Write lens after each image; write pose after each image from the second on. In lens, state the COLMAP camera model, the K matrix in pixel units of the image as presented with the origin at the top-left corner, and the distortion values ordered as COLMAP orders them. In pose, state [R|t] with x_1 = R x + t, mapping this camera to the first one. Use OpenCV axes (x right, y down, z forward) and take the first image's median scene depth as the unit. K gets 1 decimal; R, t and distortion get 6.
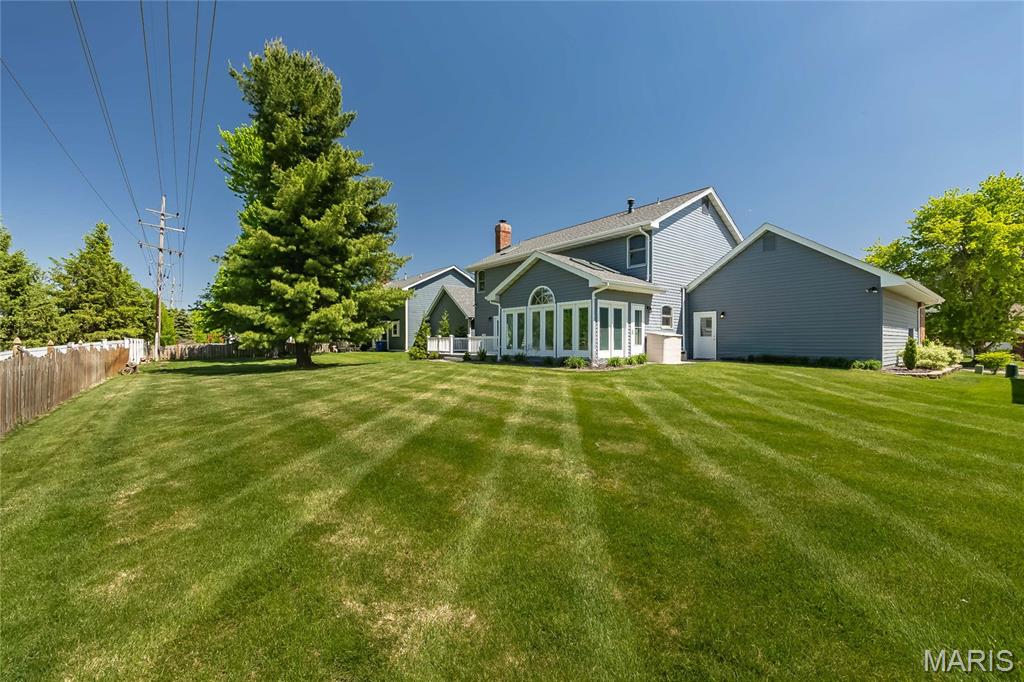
lens RADIAL K [[417.2, 0, 512.0], [0, 417.2, 341.0], [0, 0, 1]] dist [-0.000496, -0.000084]
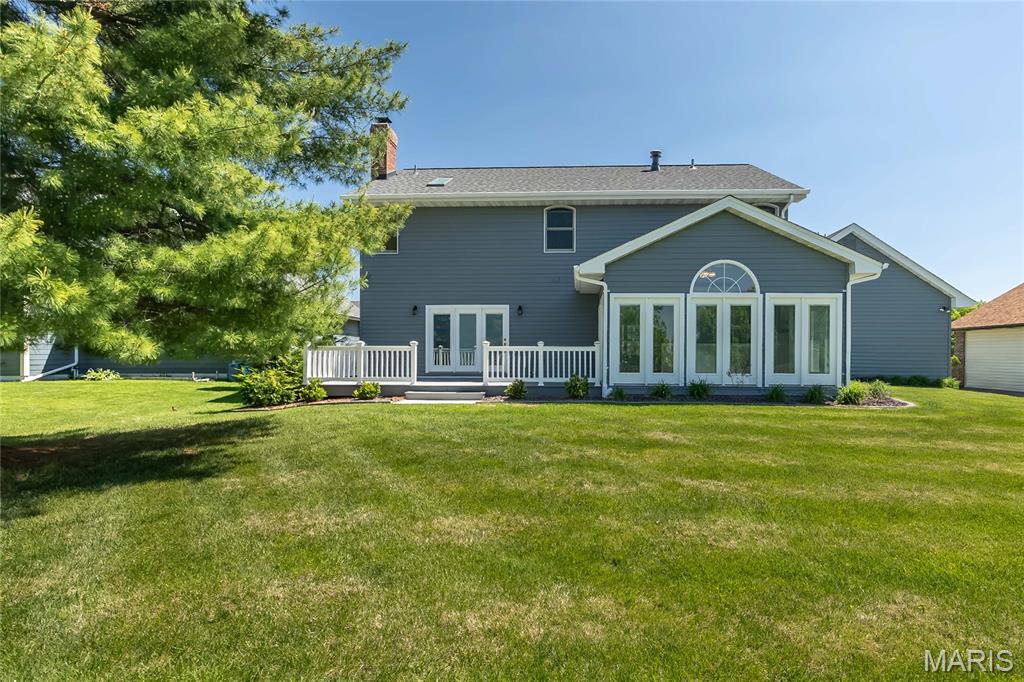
lens RADIAL K [[520.4, 0, 513.7], [0, 520.4, 362.5], [0, 0, 1]] dist [0.082141, 0.000195]
pose [[0.676229, -0.002392, 0.736688, -0.595608], [-0.010044, 0.999872, 0.012466, -0.000276], [-0.736623, -0.015829, 0.676118, 0.669068]]
